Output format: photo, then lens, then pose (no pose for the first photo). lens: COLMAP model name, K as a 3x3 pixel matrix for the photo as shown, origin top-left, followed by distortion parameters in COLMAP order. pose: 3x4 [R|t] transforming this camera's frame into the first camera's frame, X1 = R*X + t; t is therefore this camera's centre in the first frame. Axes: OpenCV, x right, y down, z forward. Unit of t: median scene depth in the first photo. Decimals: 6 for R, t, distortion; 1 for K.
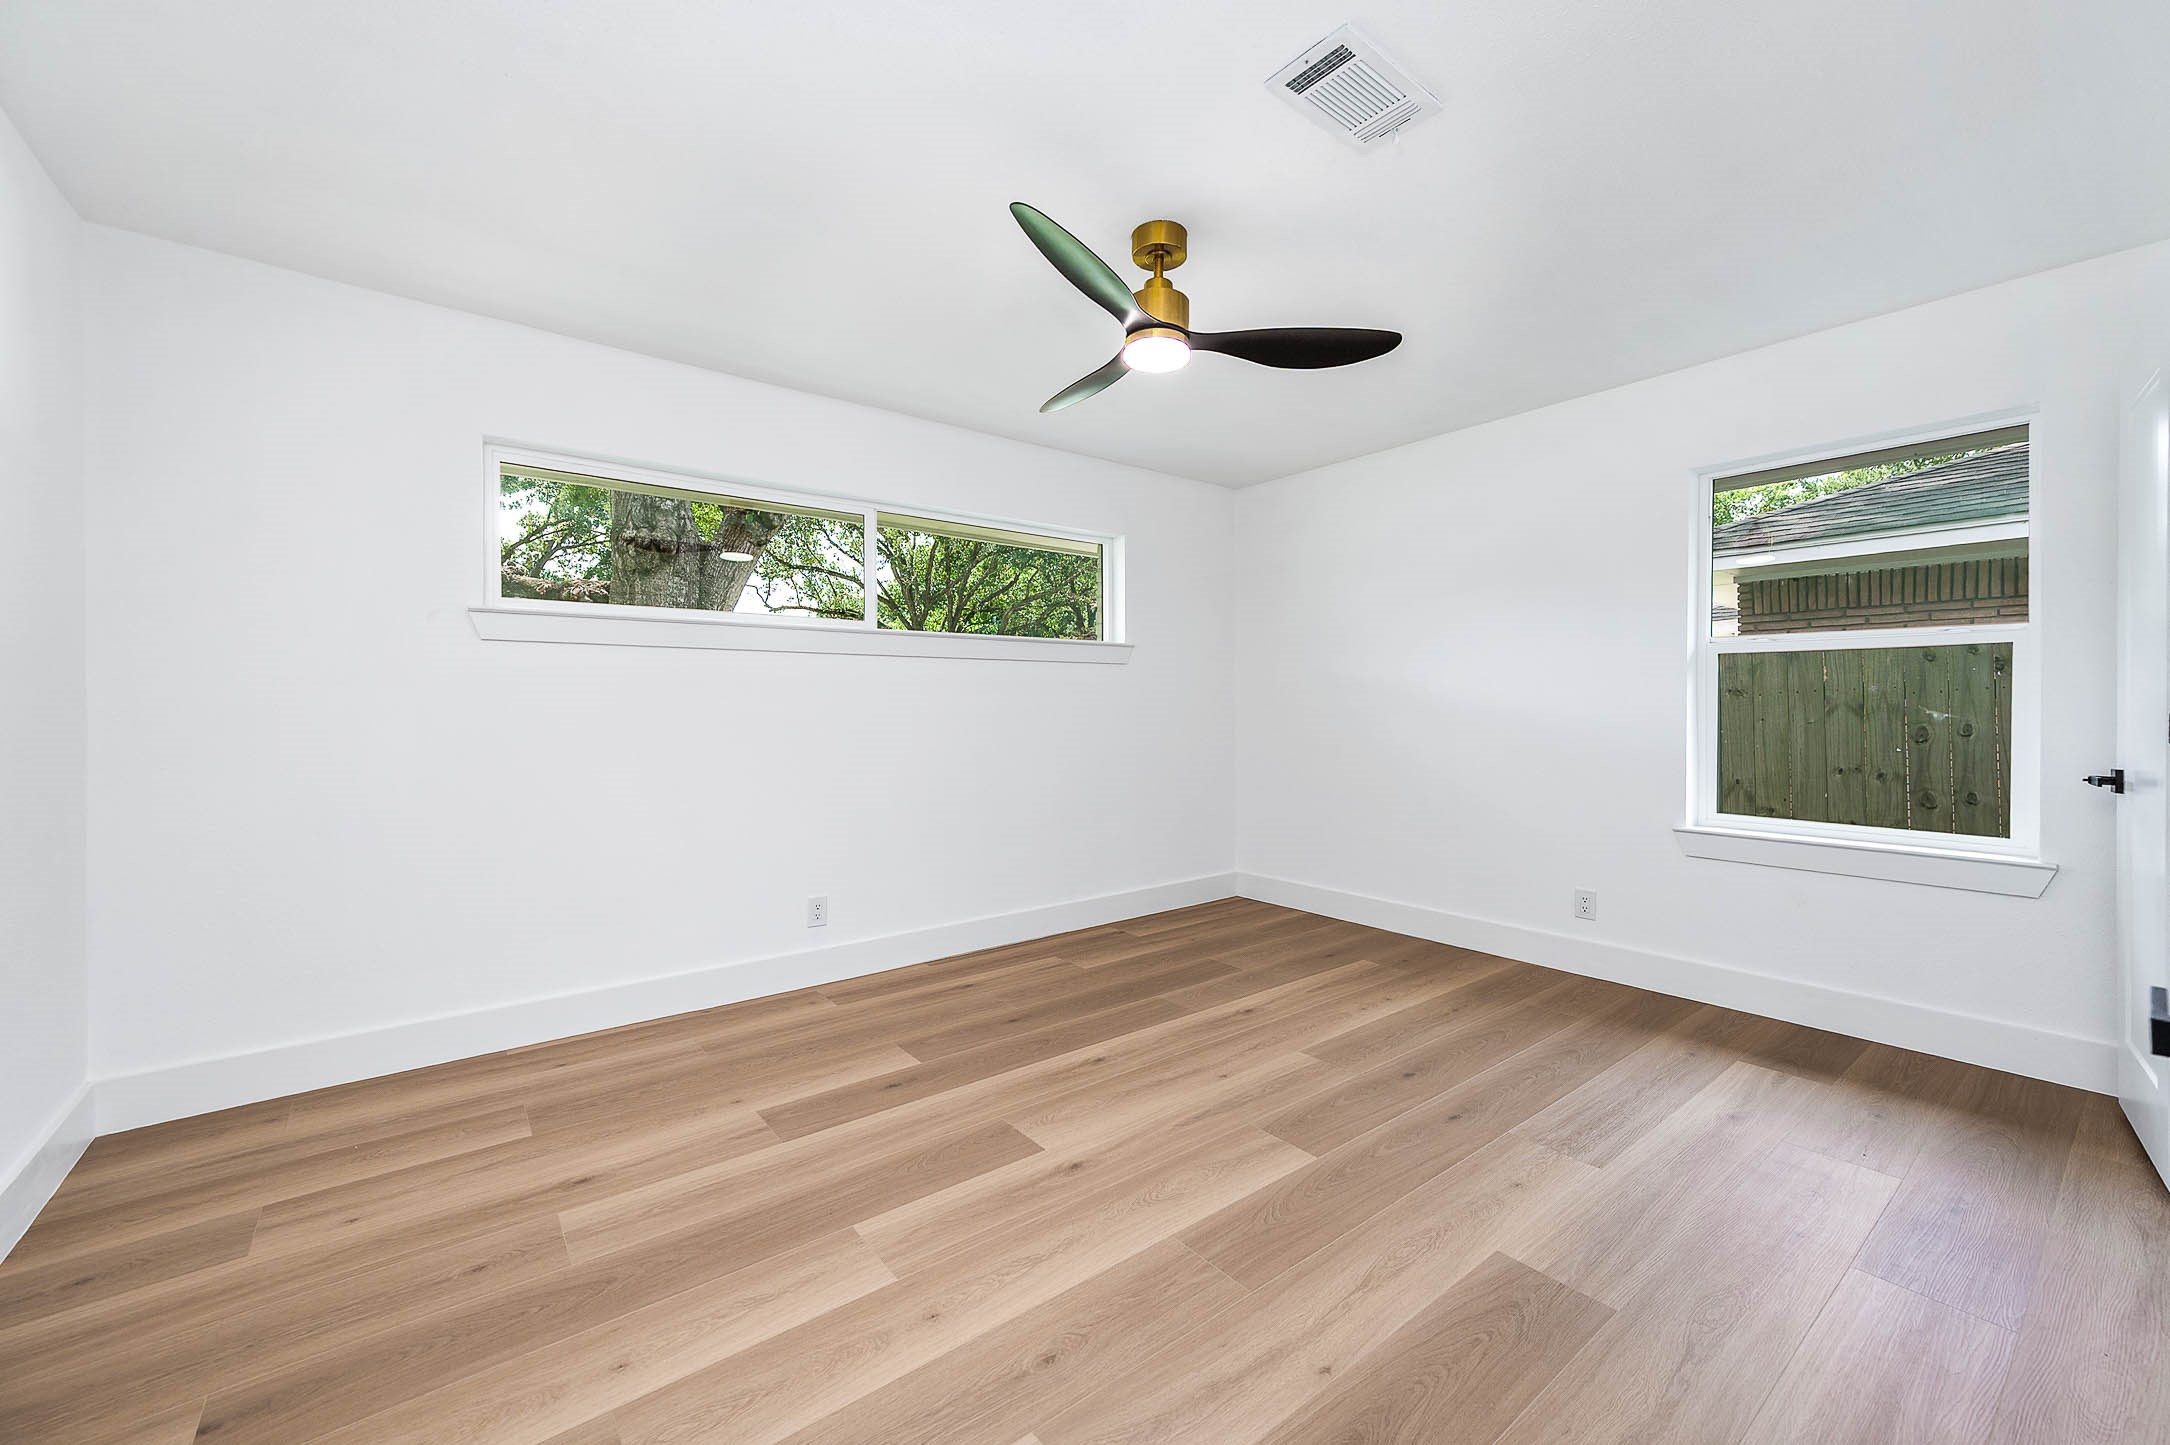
lens RADIAL K [[852.4, 0, 1082.3], [0, 852.4, 711.3], [0, 0, 1]] dist [0.011690, 0.000007]
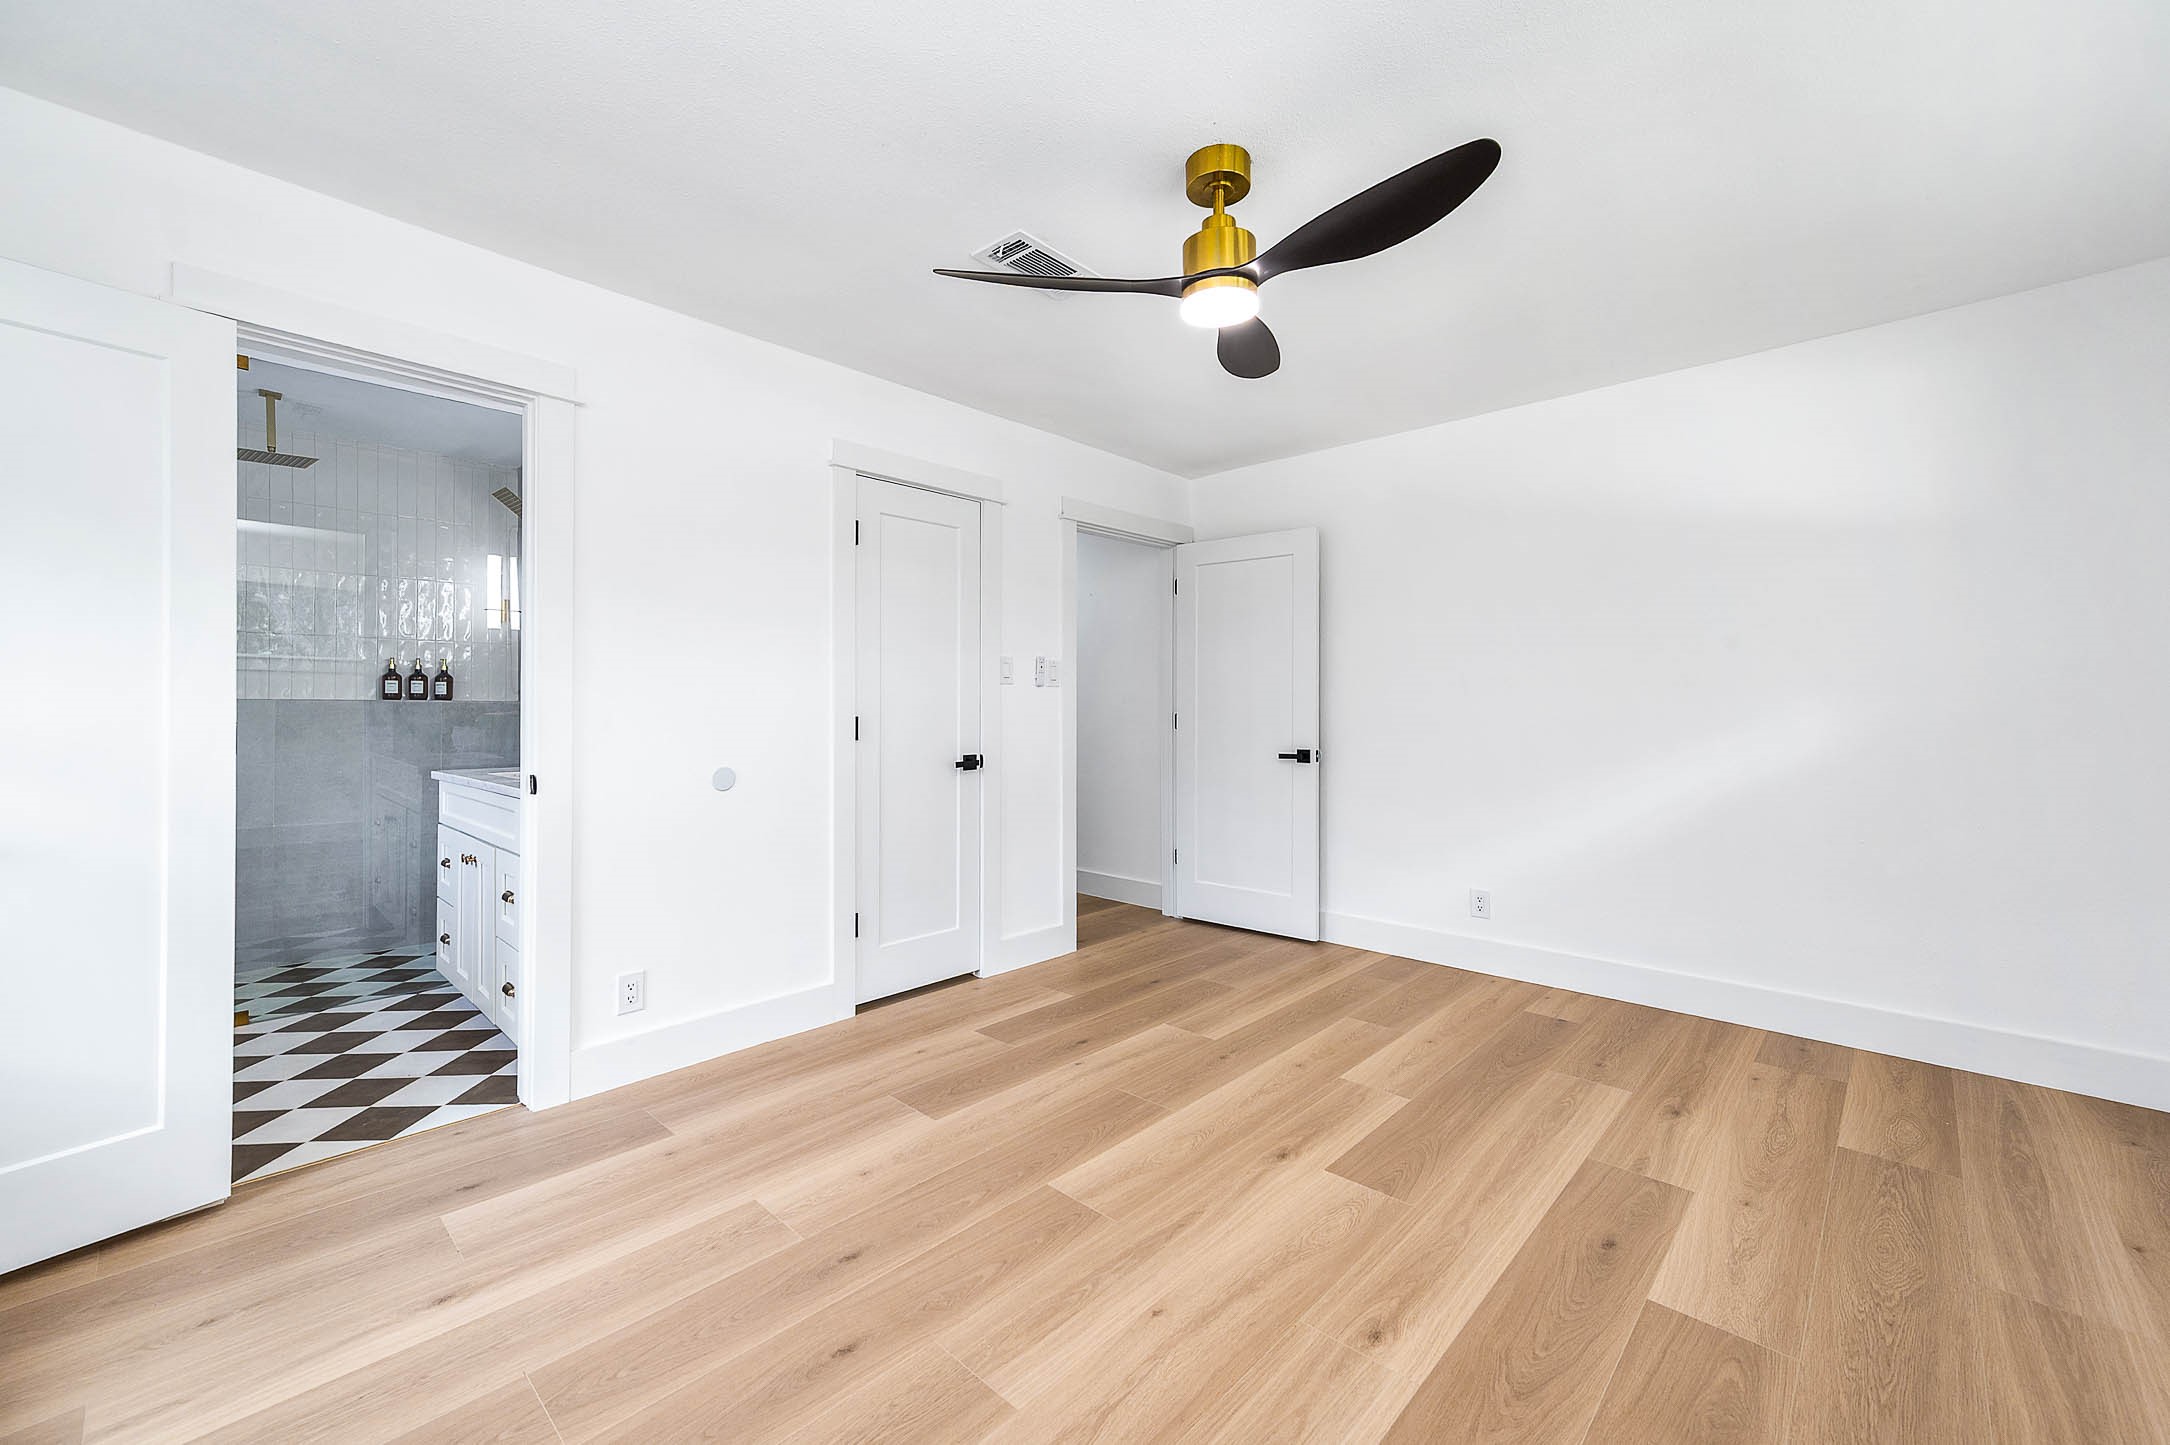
lens RADIAL K [[852.4, 0, 1082.3], [0, 852.4, 711.3], [0, 0, 1]] dist [0.011690, 0.000007]
pose [[-0.989363, 0.005806, -0.145355, 0.375712], [0.004705, 0.999958, 0.007921, -0.014484], [0.145395, 0.007153, -0.989348, 1.968949]]
